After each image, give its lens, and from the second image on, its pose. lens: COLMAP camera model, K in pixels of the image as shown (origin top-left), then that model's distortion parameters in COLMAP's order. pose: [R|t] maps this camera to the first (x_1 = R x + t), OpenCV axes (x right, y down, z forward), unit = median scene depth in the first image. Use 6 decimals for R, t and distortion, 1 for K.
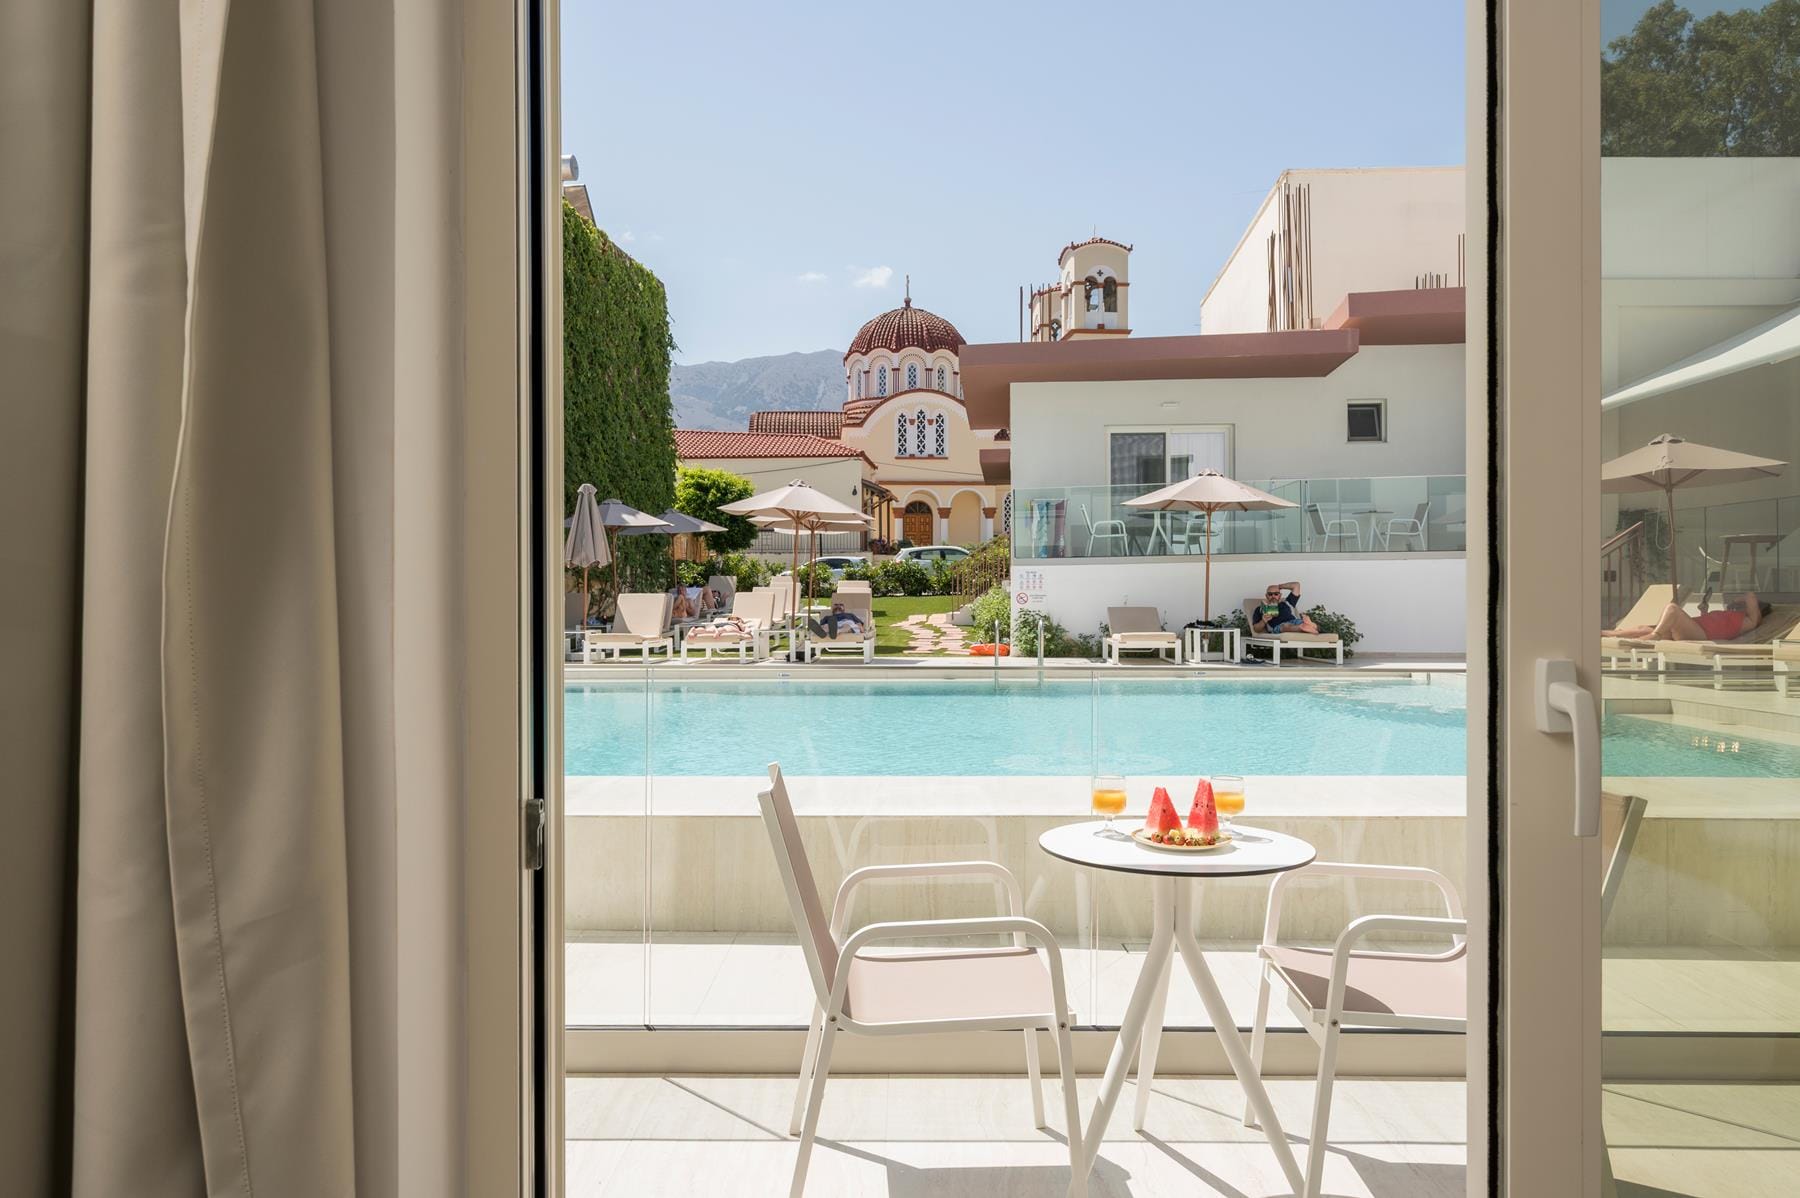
lens RADIAL K [[1200.6, 0, 918.5], [0, 1200.6, 594.3], [0, 0, 1]] dist [0.000720, -0.003064]
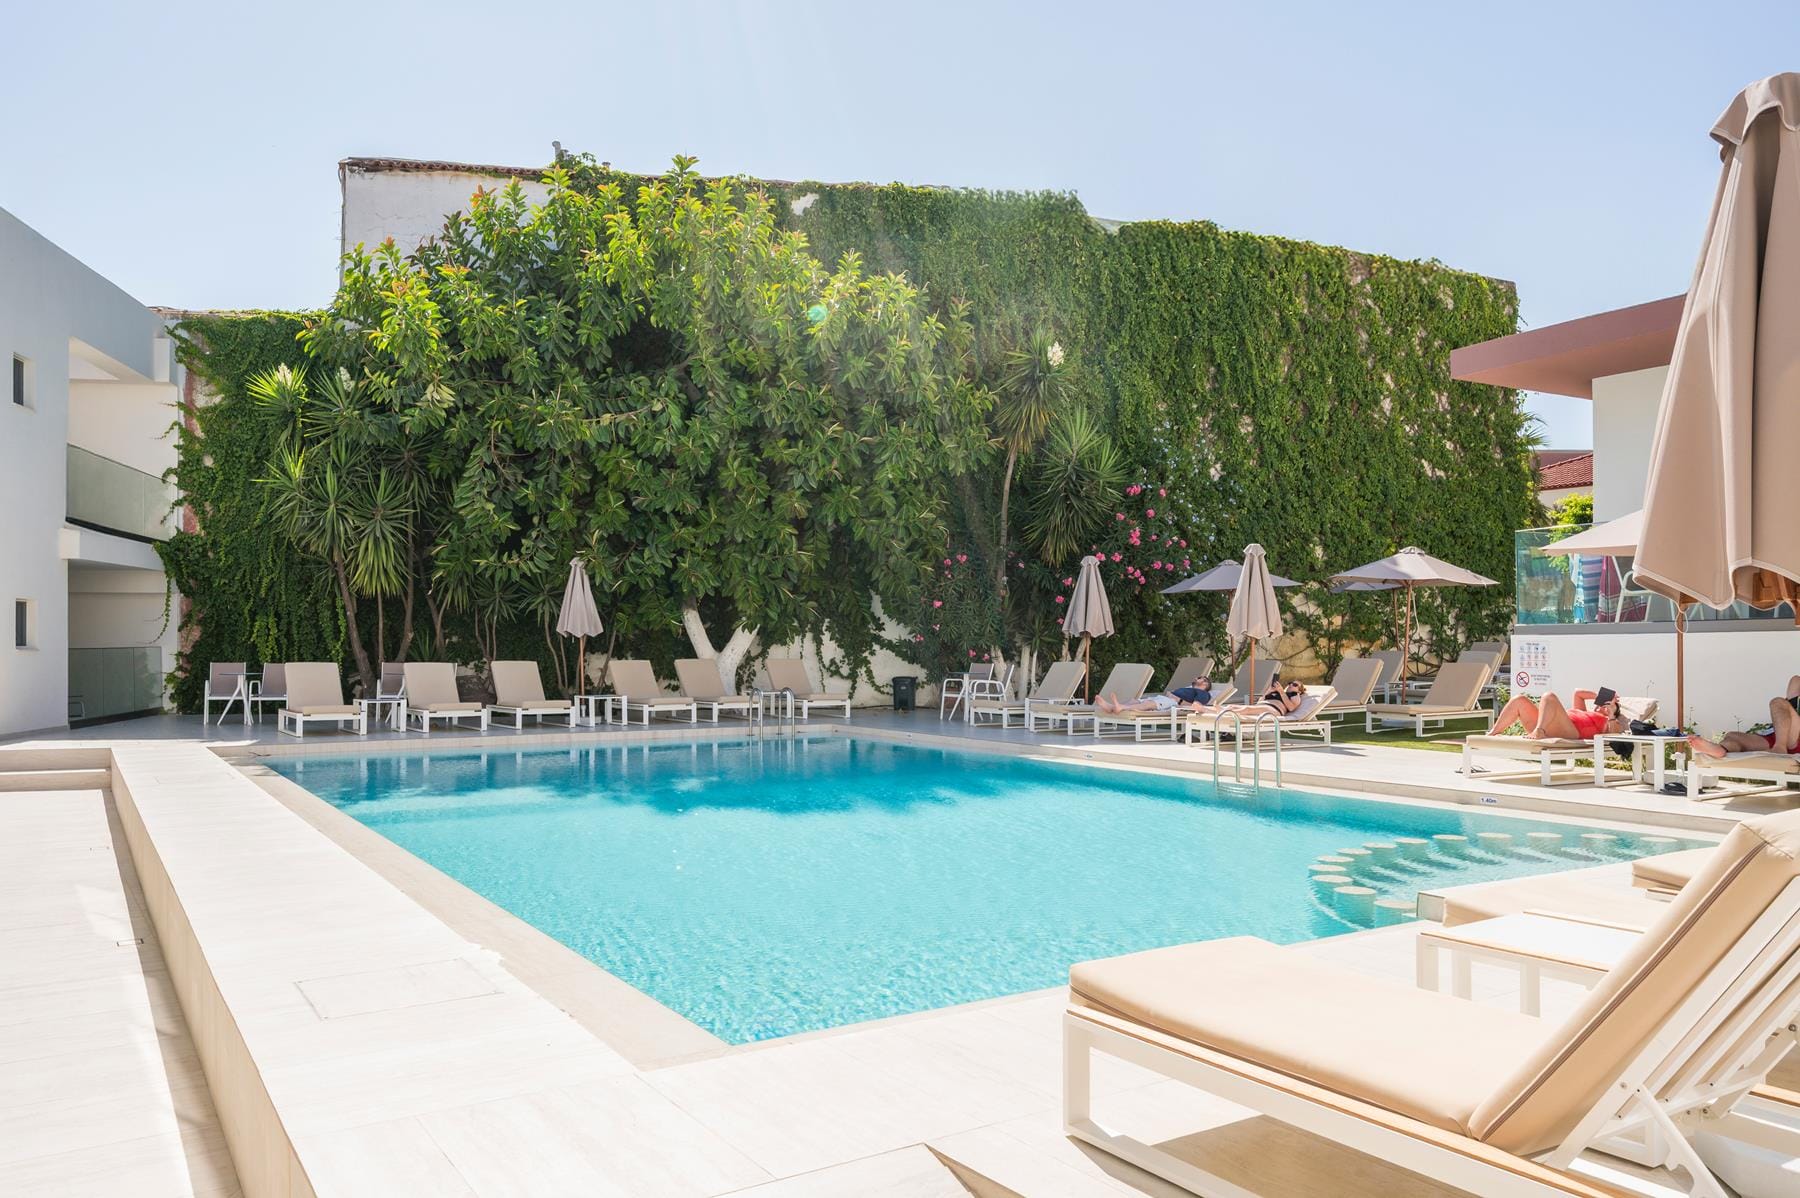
lens RADIAL K [[1320.3, 0, 875.9], [0, 1320.3, 643.2], [0, 0, 1]] dist [-0.004863, 0.001344]
pose [[0.552208, 0.007964, -0.833668, 0.449466], [-0.001200, 0.999961, 0.008758, -0.021472], [0.833706, -0.003836, 0.552196, 0.180516]]
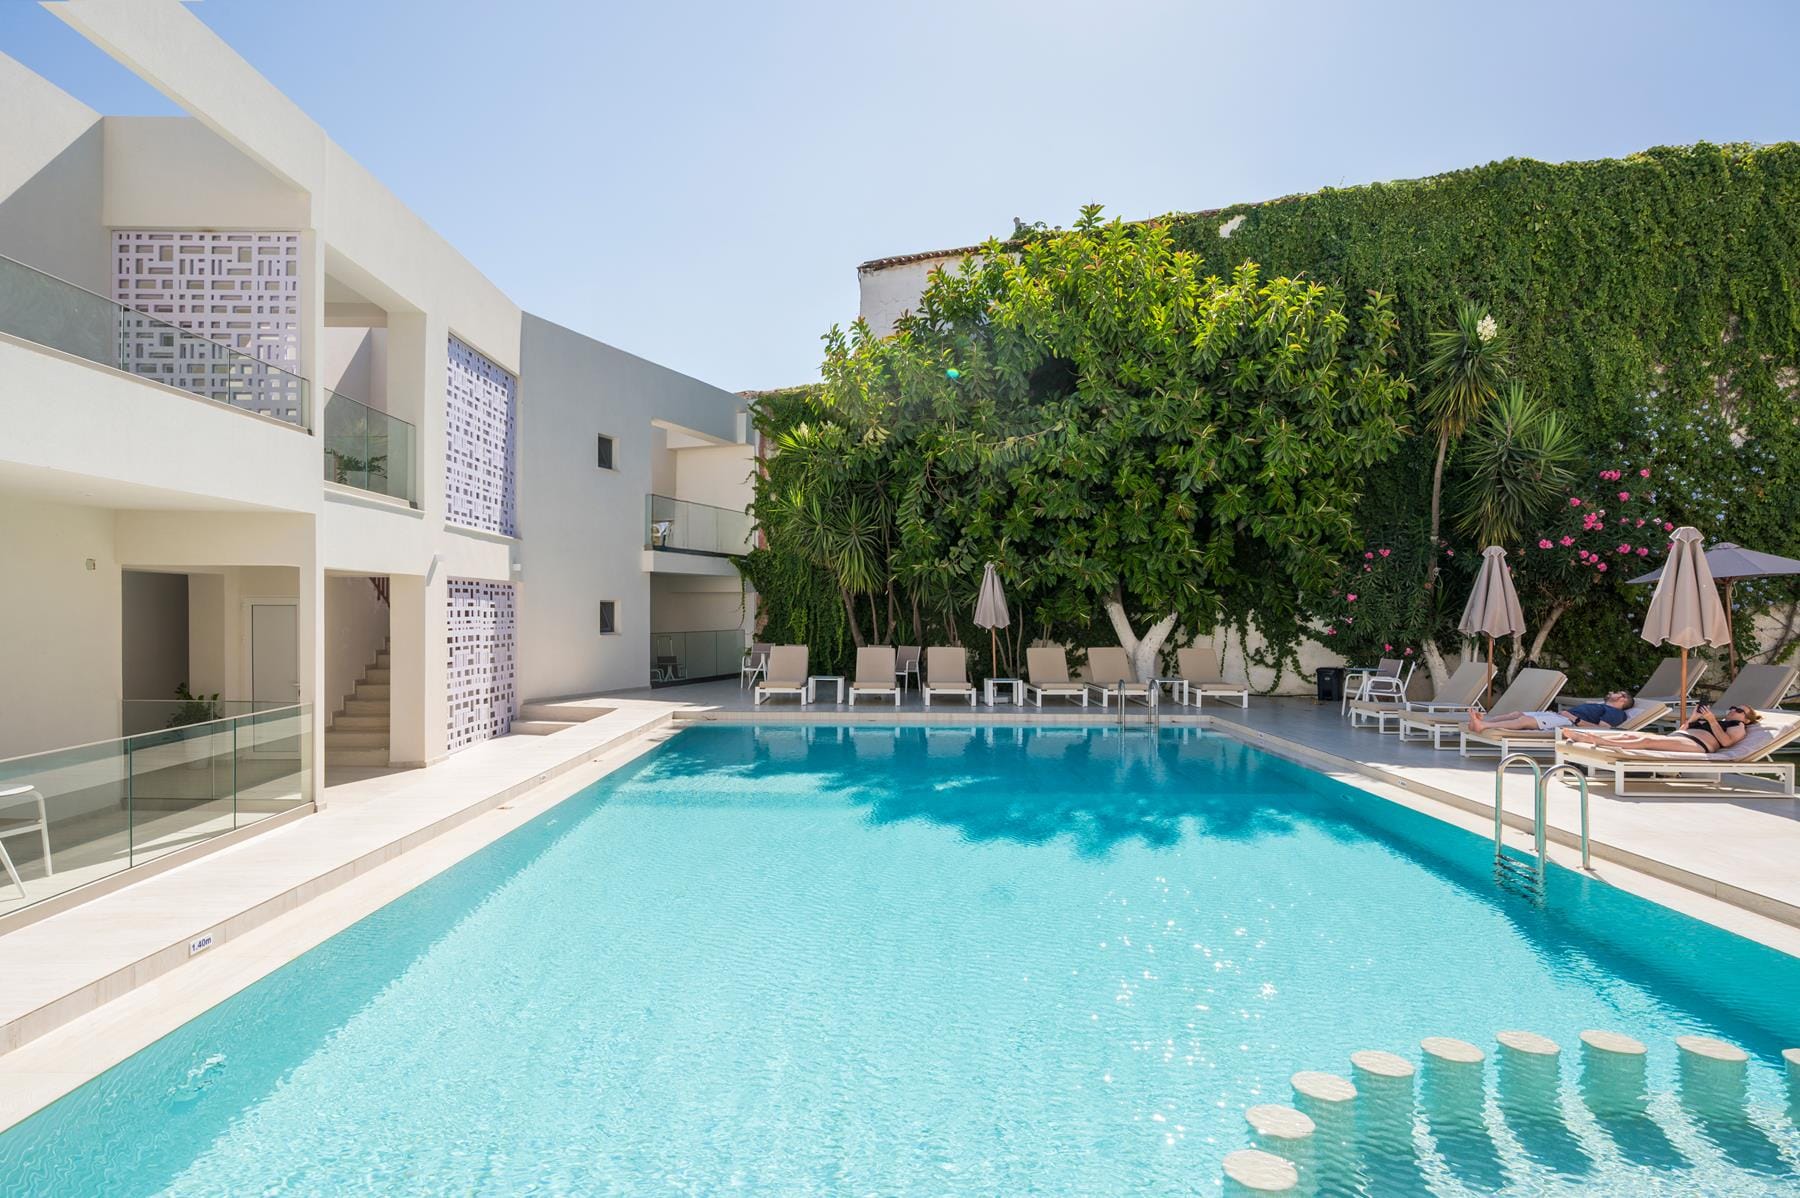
lens RADIAL K [[989.3, 0, 881.8], [0, 989.3, 593.0], [0, 0, 1]] dist [0.011178, 0.001722]
pose [[0.021184, -0.012559, -0.999697, 0.378763], [-0.000402, 0.999921, -0.012570, -0.036403], [0.999776, 0.000668, 0.021177, 0.411589]]
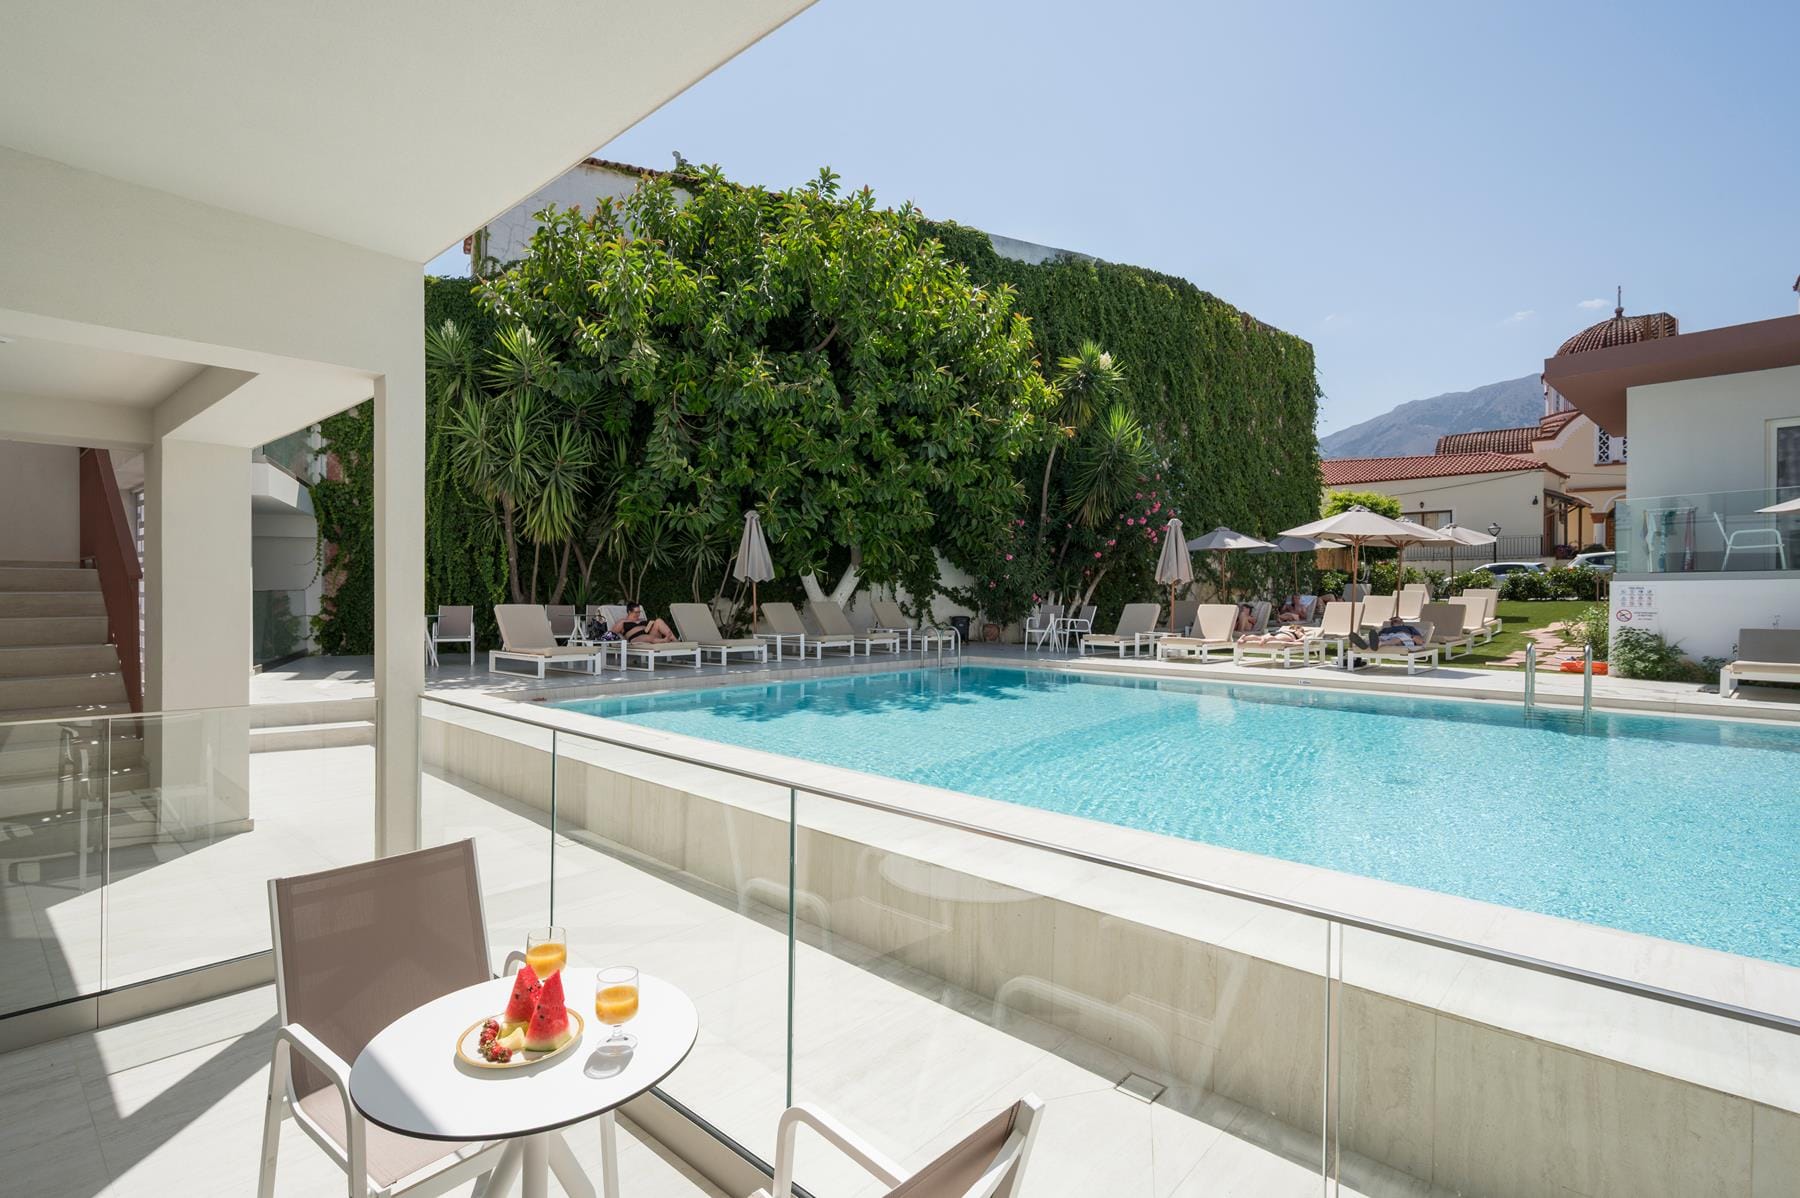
lens RADIAL K [[867.1, 0, 887.6], [0, 867.1, 602.5], [0, 0, 1]] dist [-0.003100, -0.000498]
pose [[0.739174, 0.015650, -0.673332, 0.096241], [-0.005035, 0.999830, 0.017711, -0.013907], [0.673495, -0.009701, 0.739128, 0.085973]]
